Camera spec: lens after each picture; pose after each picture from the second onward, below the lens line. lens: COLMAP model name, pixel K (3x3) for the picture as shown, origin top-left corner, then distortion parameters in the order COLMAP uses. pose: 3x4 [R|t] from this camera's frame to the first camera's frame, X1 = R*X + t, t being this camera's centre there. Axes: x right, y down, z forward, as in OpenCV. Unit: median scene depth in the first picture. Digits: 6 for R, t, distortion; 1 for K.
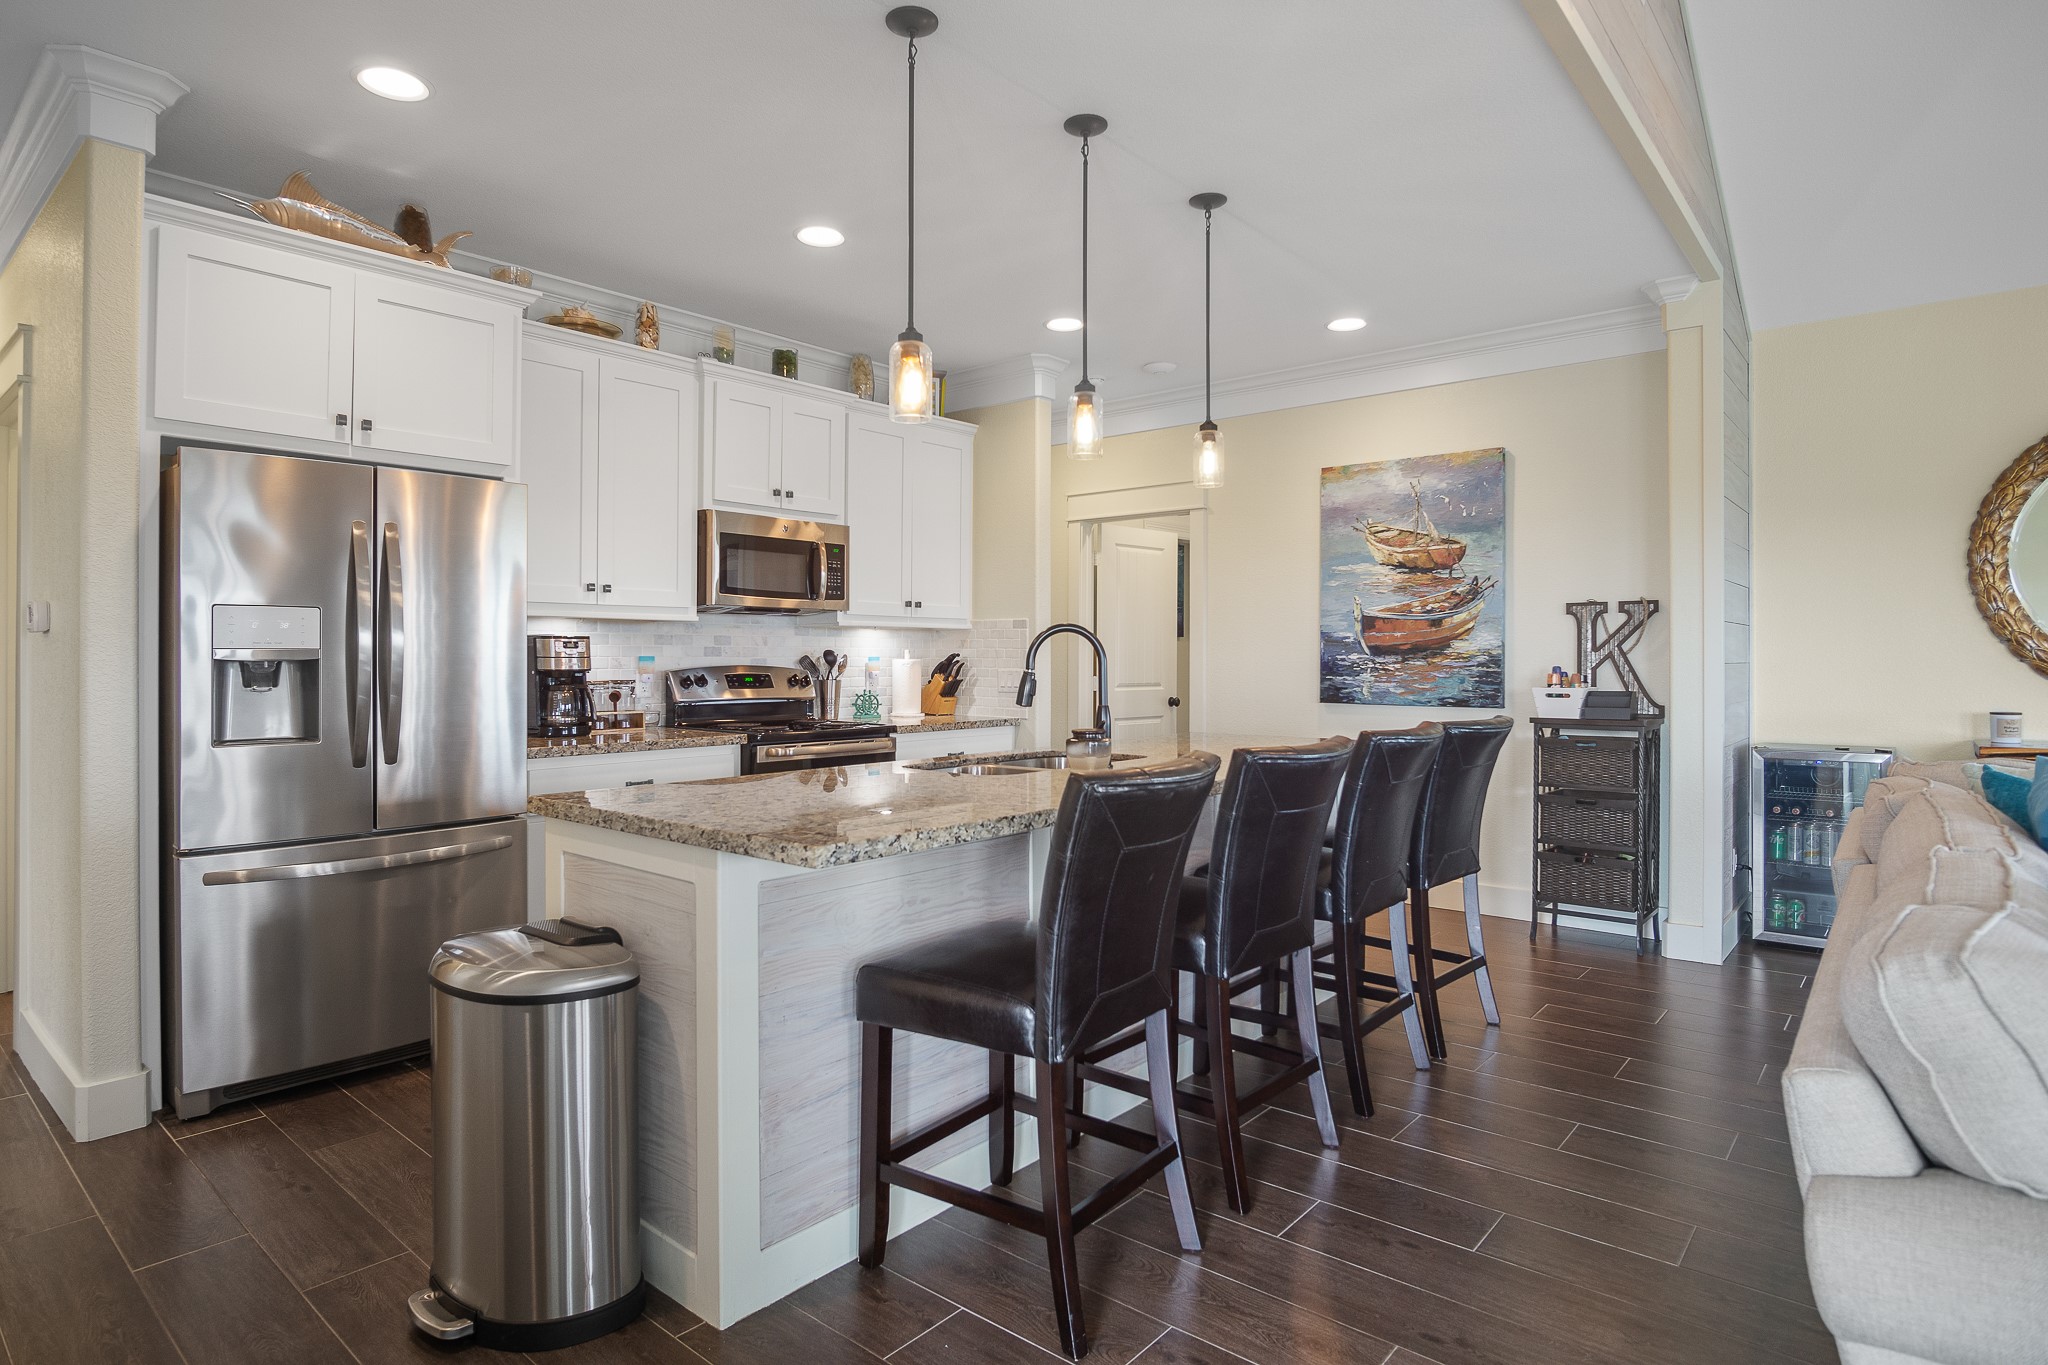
lens RADIAL K [[1134.1, 0, 1024.0], [0, 1134.1, 682.5], [0, 0, 1]] dist [-0.004878, -0.000852]
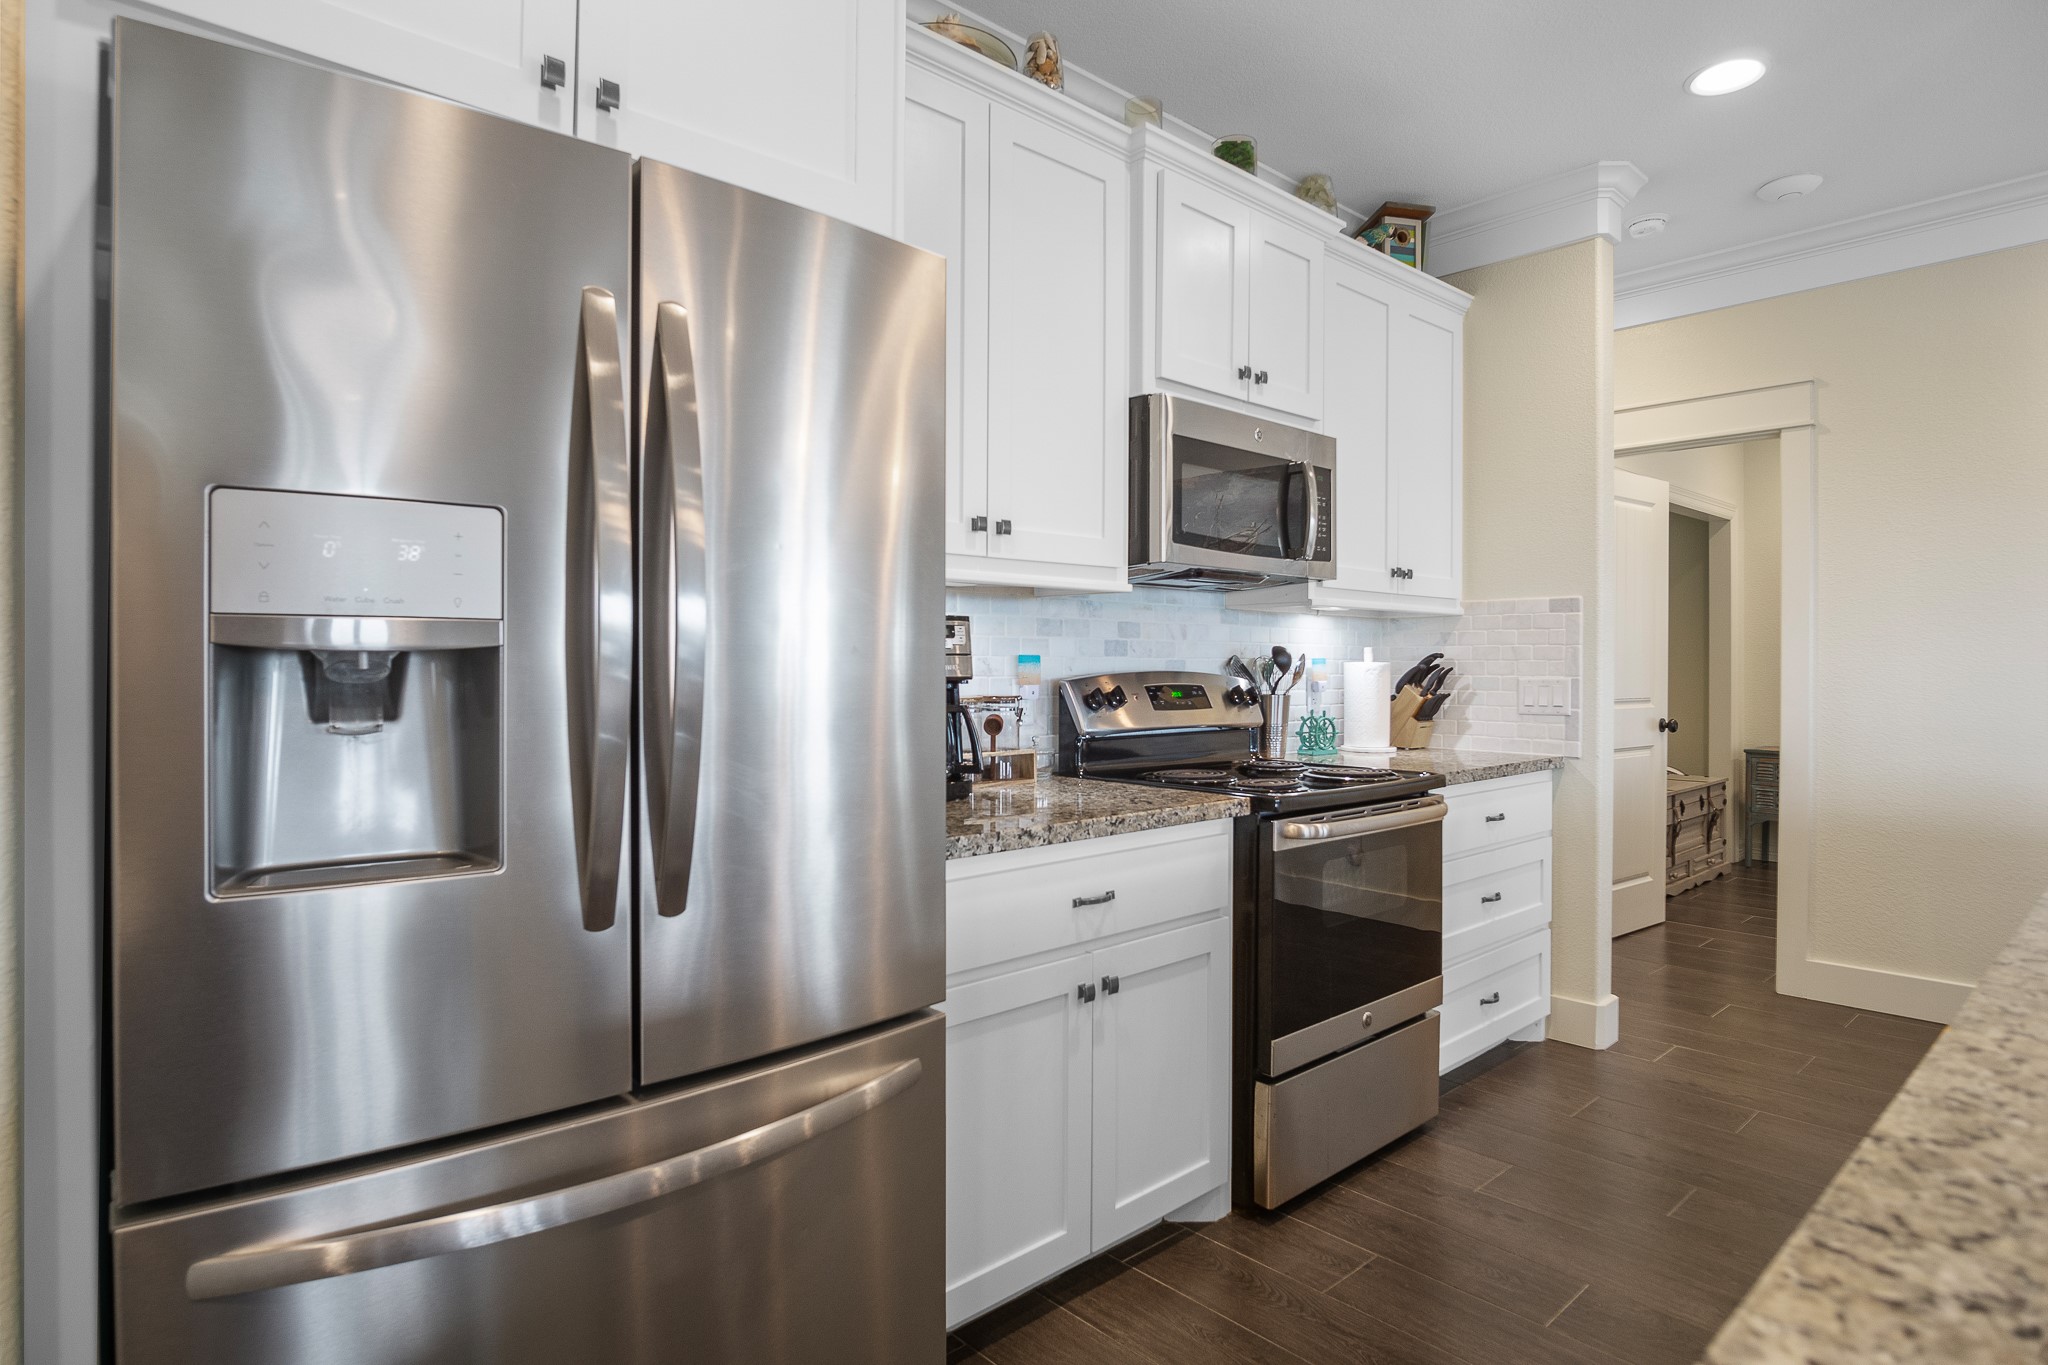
lens RADIAL K [[1119.3, 0, 1024.0], [0, 1119.3, 682.5], [0, 0, 1]] dist [0.018576, -0.000084]
pose [[0.992237, 0.000997, -0.124356, -0.263811], [-0.002059, 0.999962, -0.008416, -0.003997], [0.124343, 0.008607, 0.992202, 0.425447]]
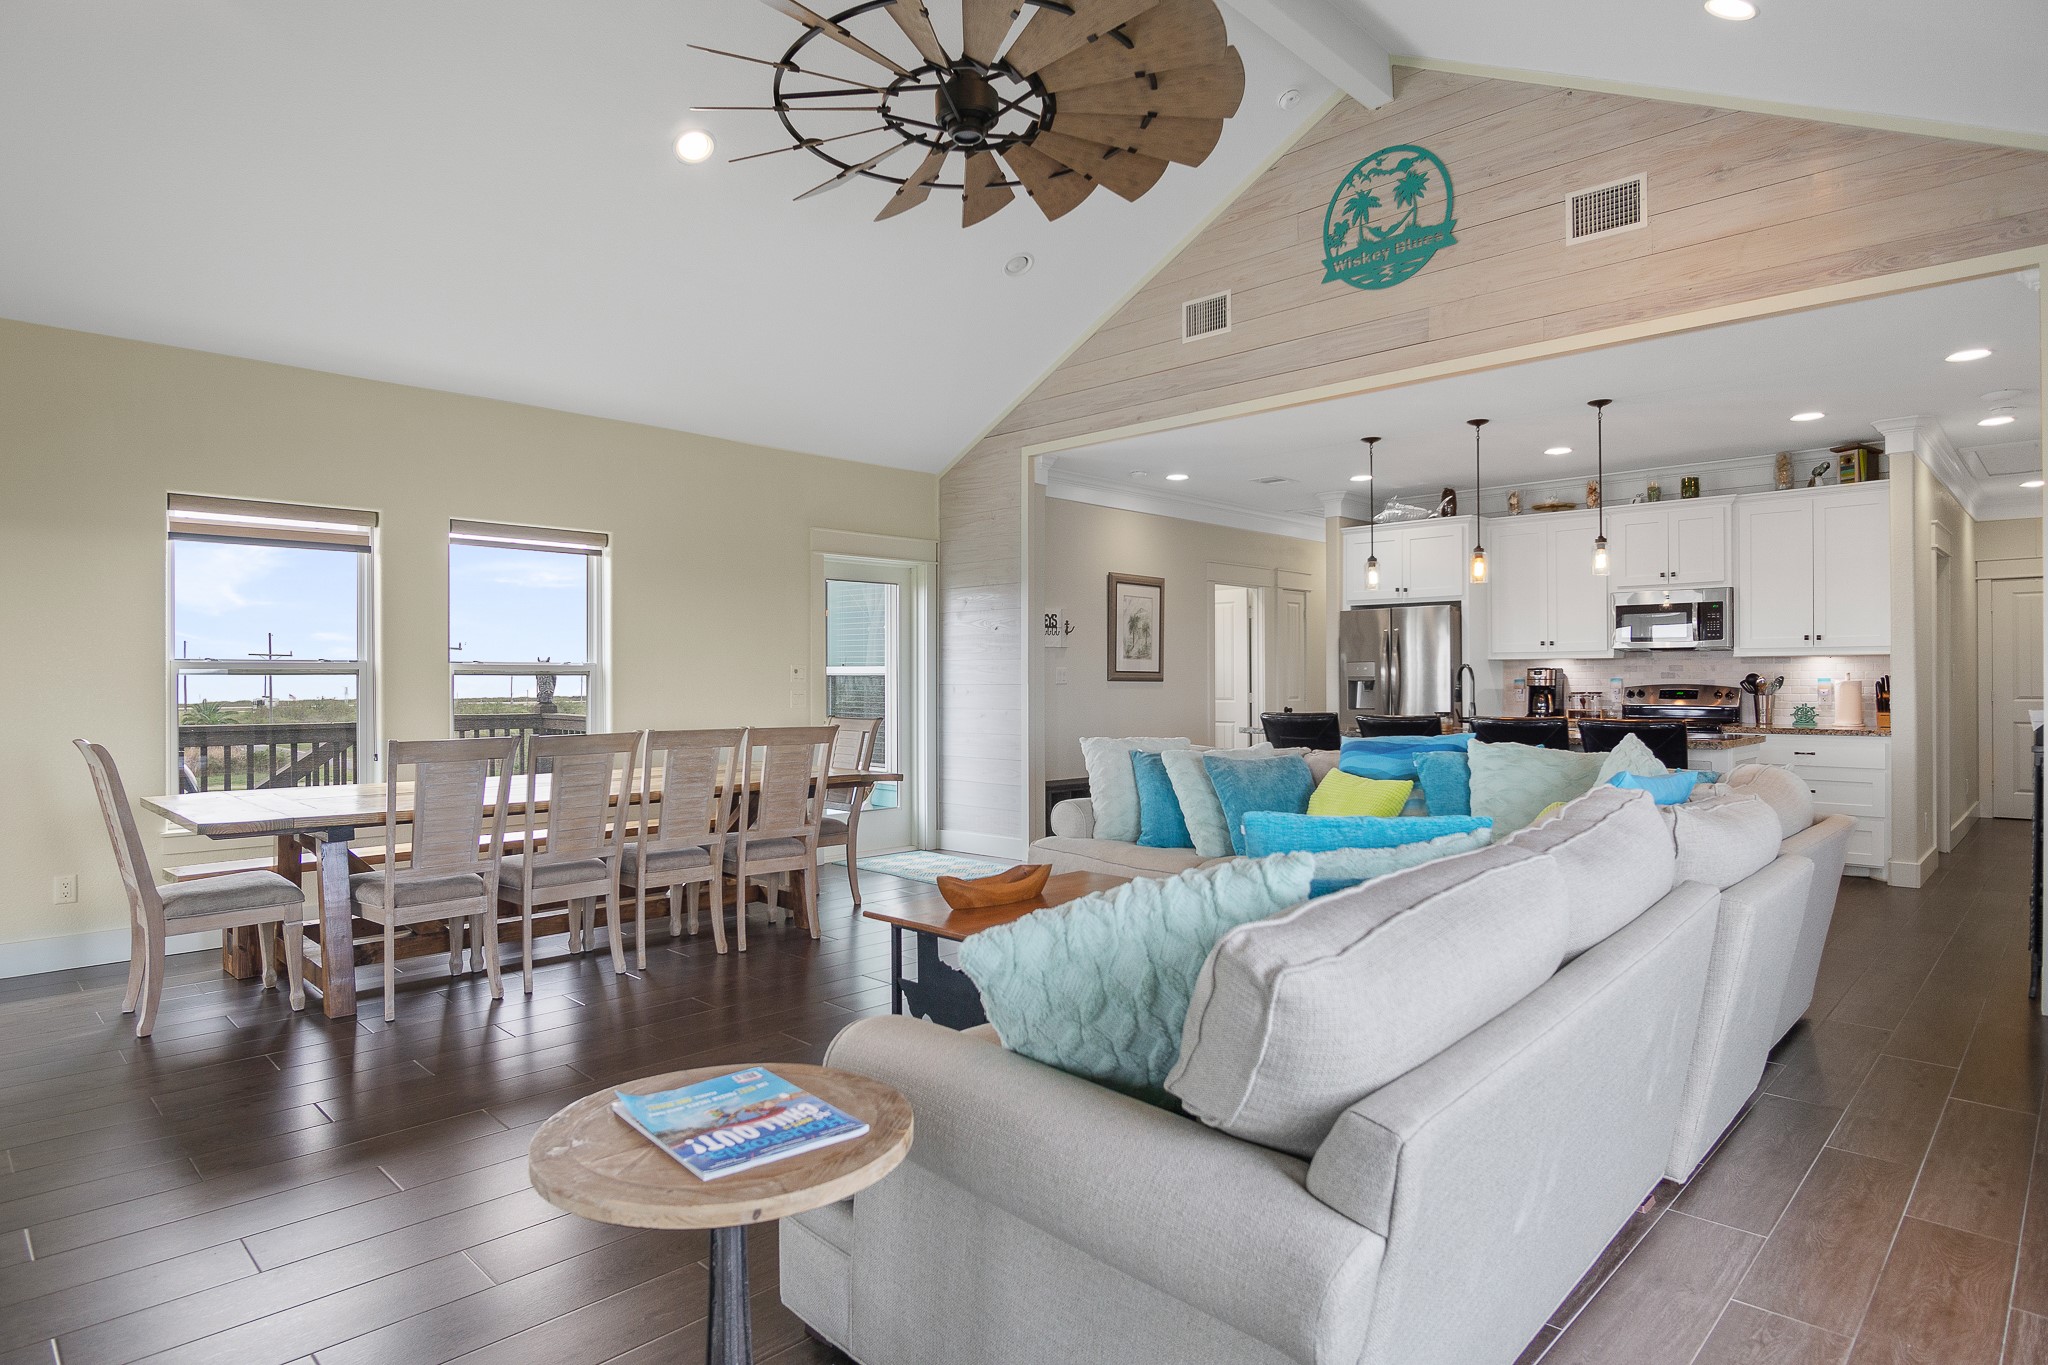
lens RADIAL K [[1134.1, 0, 1024.0], [0, 1134.1, 682.5], [0, 0, 1]] dist [-0.004878, -0.000852]
pose [[-0.071186, 0.004732, -0.997452, 1.459653], [-0.020473, 0.999771, 0.006204, -0.009133], [0.997253, 0.020863, -0.071073, 0.223361]]
